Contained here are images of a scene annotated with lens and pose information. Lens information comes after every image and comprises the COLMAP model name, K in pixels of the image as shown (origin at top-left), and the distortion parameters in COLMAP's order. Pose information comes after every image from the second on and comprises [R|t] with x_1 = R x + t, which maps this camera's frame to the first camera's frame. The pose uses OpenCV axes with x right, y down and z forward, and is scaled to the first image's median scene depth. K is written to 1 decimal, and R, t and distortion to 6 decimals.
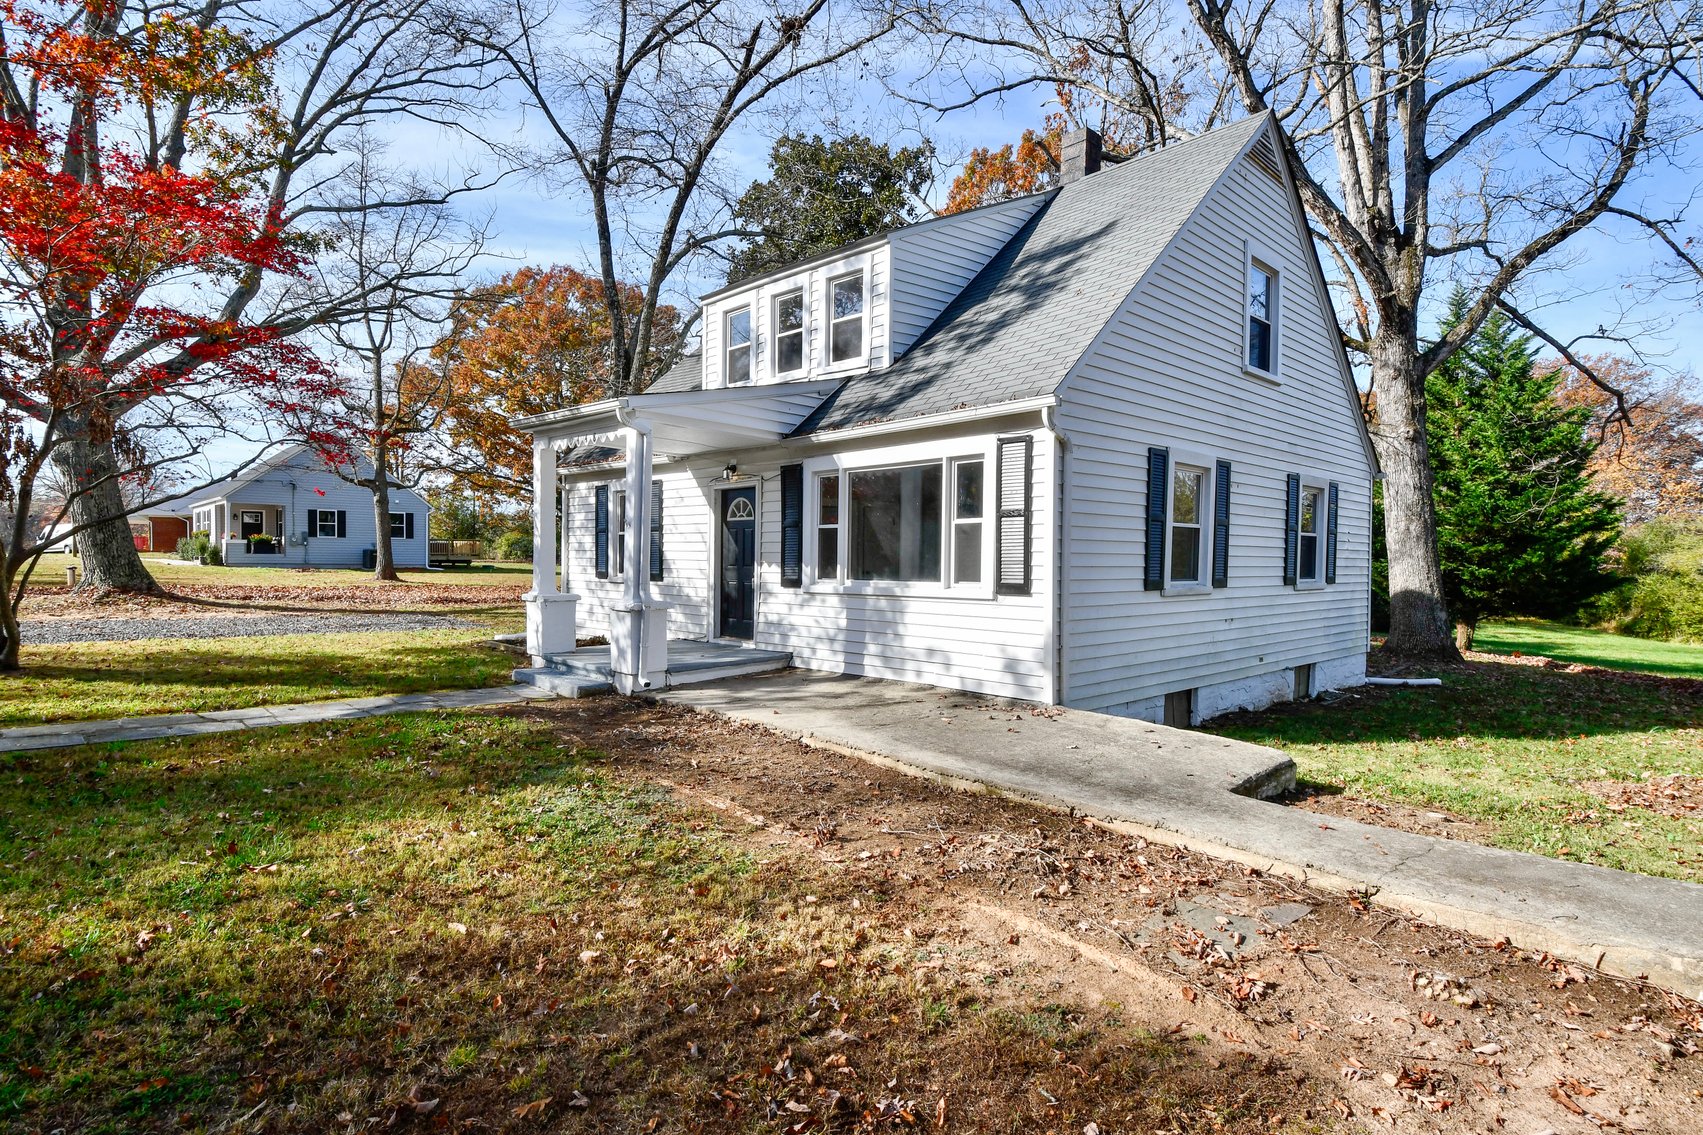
lens RADIAL K [[883.1, 0, 852.8], [0, 883.1, 583.0], [0, 0, 1]] dist [0.025944, -0.038736]
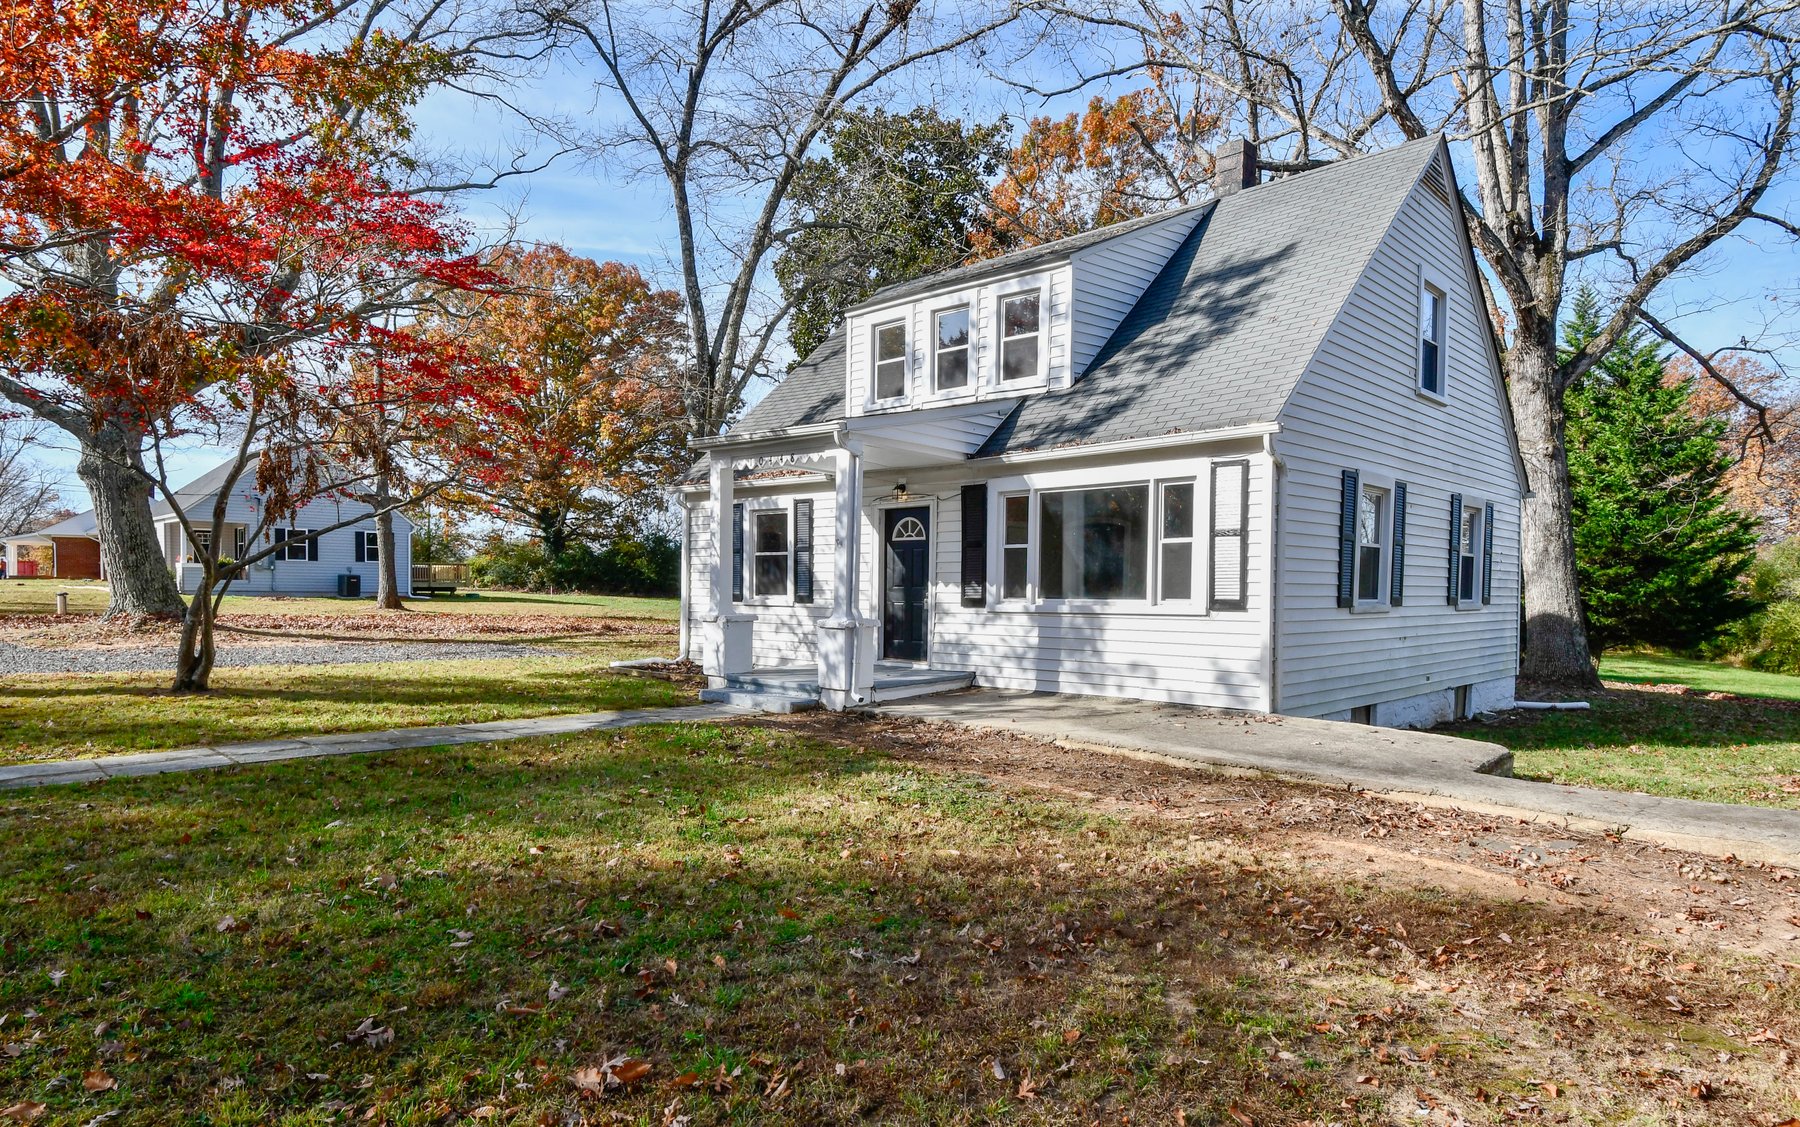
lens RADIAL K [[1050.4, 0, 889.5], [0, 1050.4, 625.4], [0, 0, 1]] dist [0.029273, -0.042692]
pose [[0.999332, -0.002386, 0.036470, -0.188998], [0.002074, 0.999961, 0.008608, 0.014024], [-0.036489, -0.008527, 0.999298, -0.171471]]
